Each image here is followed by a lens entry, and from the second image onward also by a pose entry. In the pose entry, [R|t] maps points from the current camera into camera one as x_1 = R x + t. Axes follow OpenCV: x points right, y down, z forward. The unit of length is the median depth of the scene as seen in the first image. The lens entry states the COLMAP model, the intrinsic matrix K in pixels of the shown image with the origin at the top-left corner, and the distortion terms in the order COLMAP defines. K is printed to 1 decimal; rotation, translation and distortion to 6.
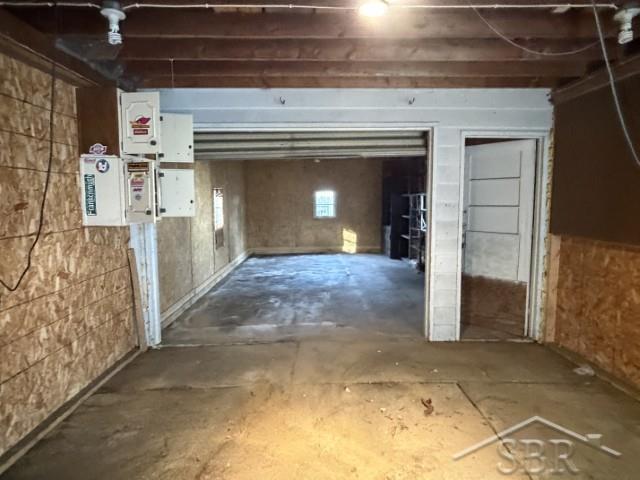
lens RADIAL K [[390.8, 0, 320.1], [0, 390.8, 235.5], [0, 0, 1]] dist [0.003196, -0.000910]
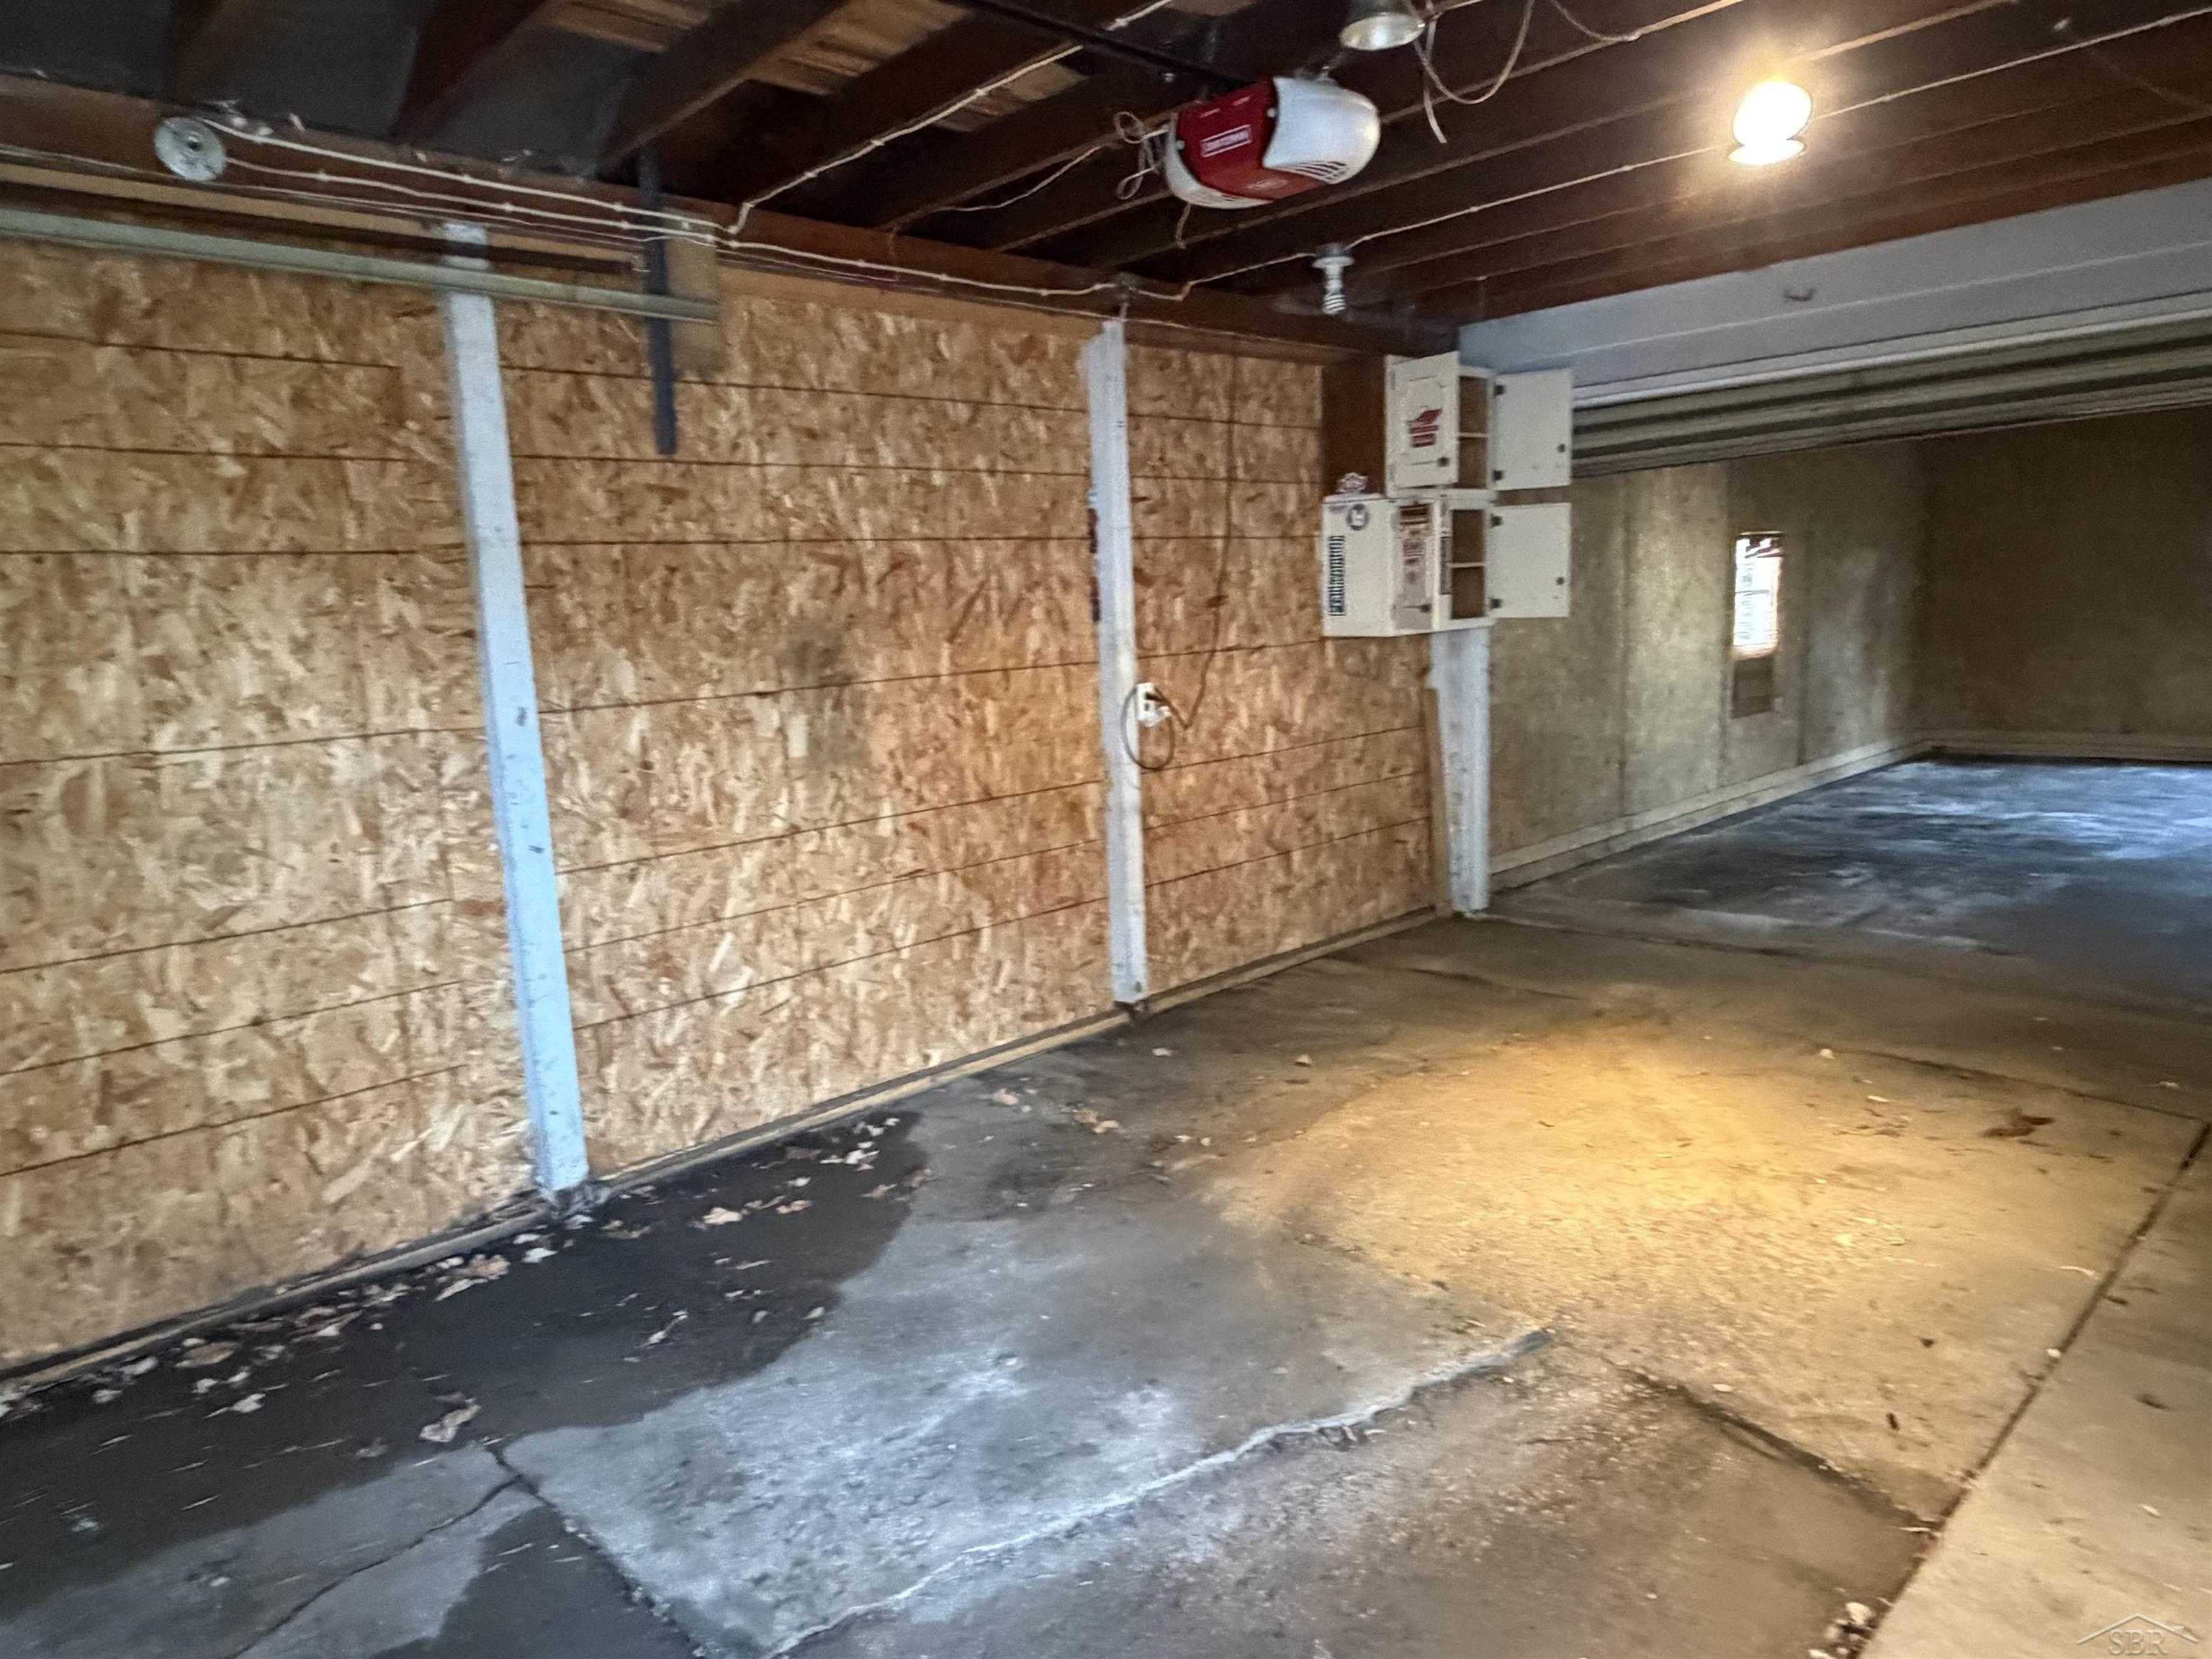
lens RADIAL K [[1350.8, 0, 1091.7], [0, 1350.8, 819.6], [0, 0, 1]] dist [0.003196, -0.000910]
pose [[0.663751, 0.099389, -0.741321, 0.449985], [-0.030354, 0.993895, 0.106074, 0.030054], [0.747338, -0.047905, 0.662715, -0.355856]]
